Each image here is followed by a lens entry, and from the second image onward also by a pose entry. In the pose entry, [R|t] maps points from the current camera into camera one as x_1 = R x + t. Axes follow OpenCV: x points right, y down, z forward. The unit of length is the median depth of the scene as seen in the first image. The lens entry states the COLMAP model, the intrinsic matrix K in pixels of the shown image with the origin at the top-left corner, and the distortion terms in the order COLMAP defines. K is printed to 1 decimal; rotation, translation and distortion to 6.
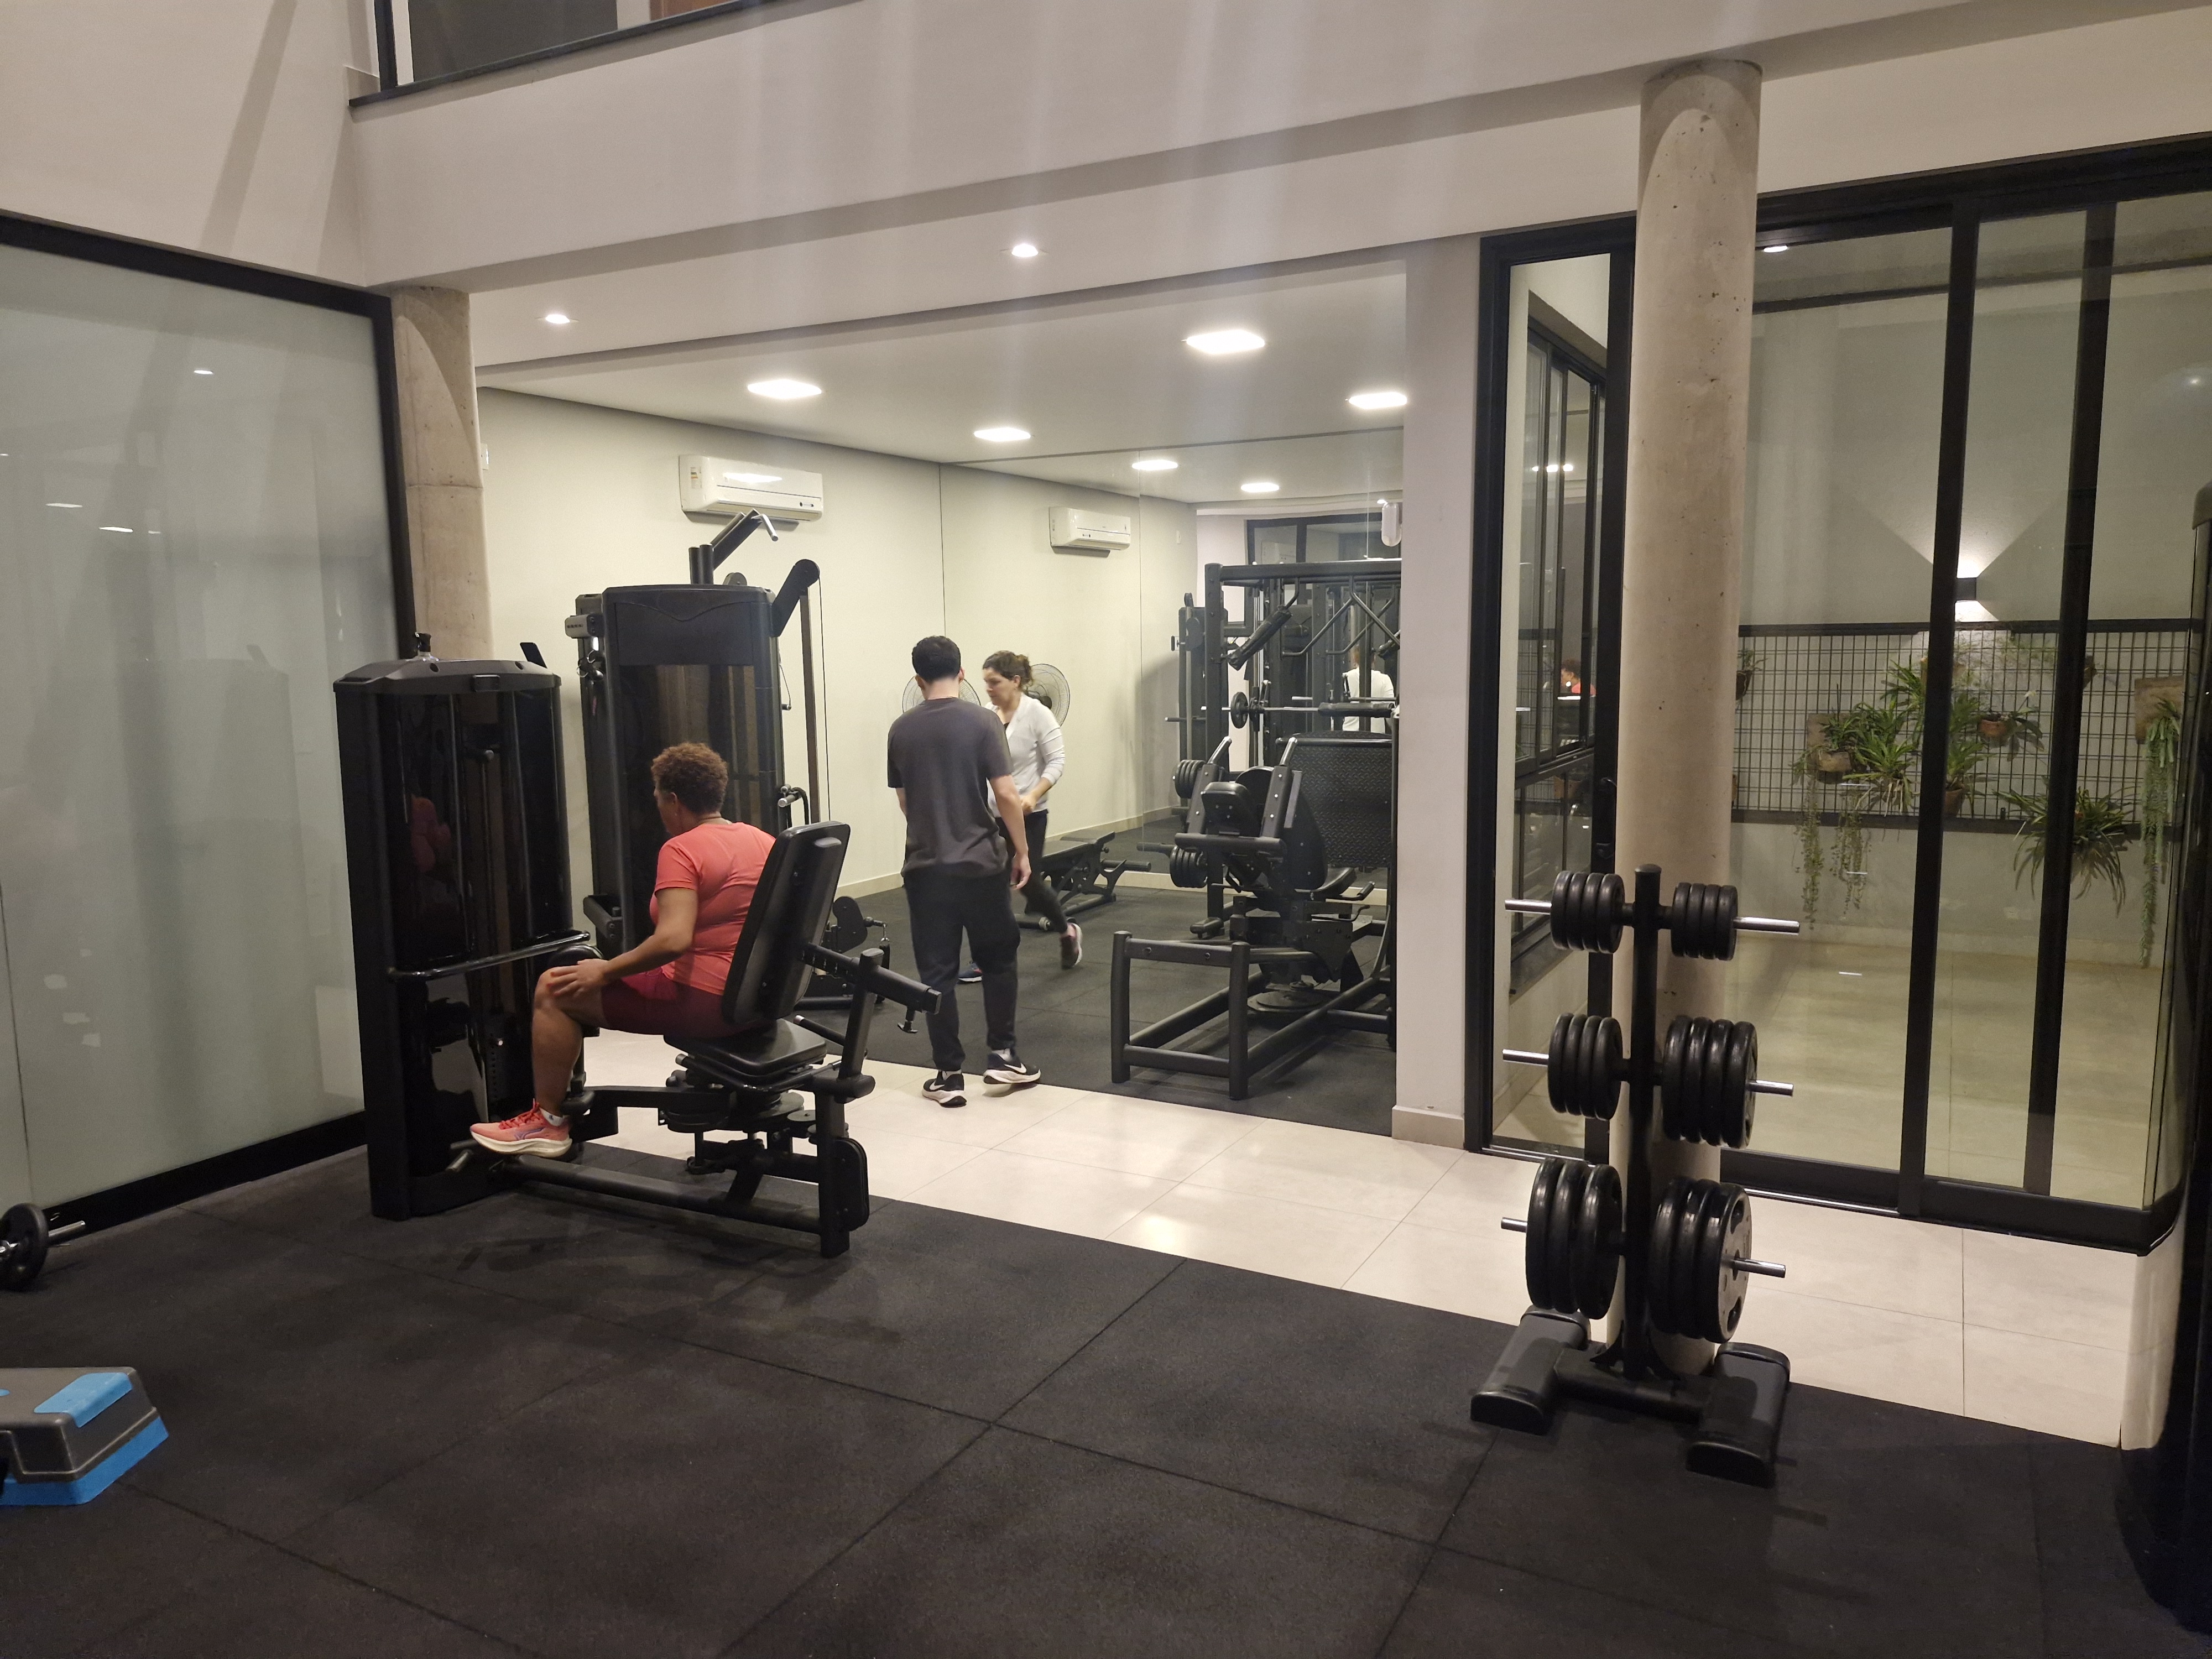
lens RADIAL K [[1522.5, 0, 1106.0], [0, 1522.5, 829.5], [0, 0, 1]] dist [0.038808, -0.000520]
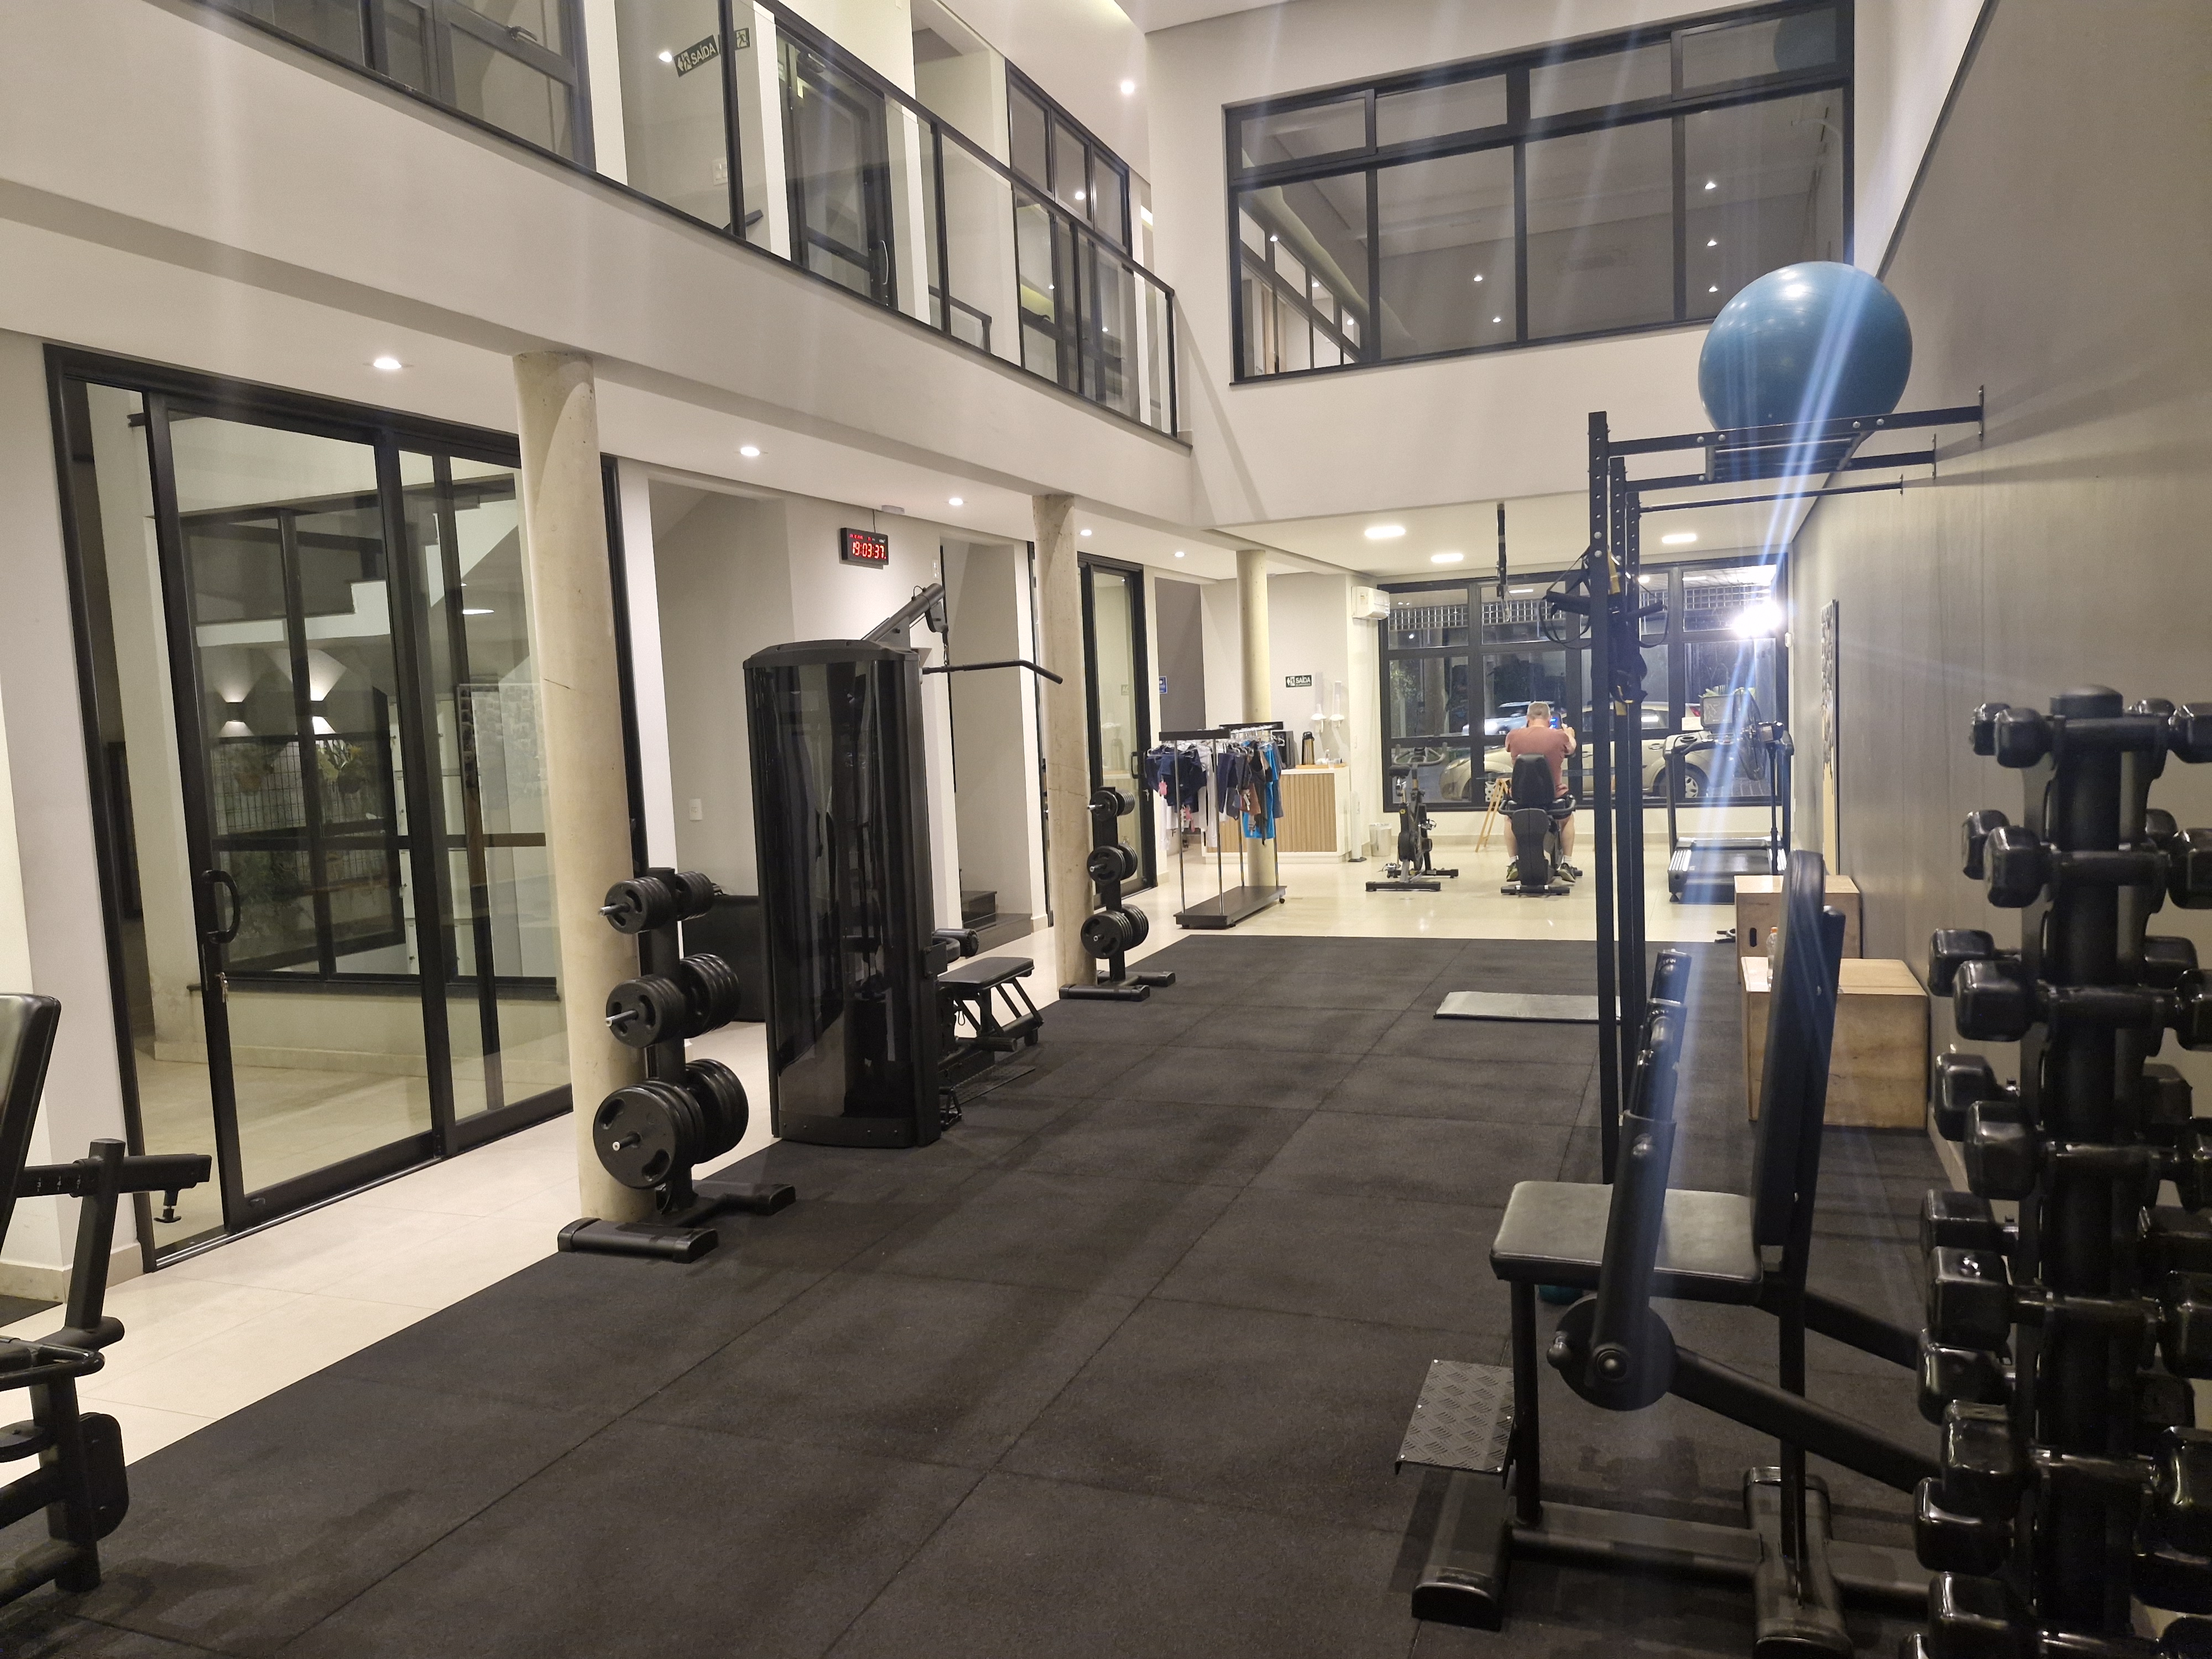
lens RADIAL K [[1522.5, 0, 1106.0], [0, 1522.5, 829.5], [0, 0, 1]] dist [0.038808, -0.000520]
pose [[-0.106643, -0.065240, 0.992155, -1.001976], [0.174167, 0.981192, 0.083240, -0.054255], [-0.978925, 0.181677, -0.093274, 0.567294]]
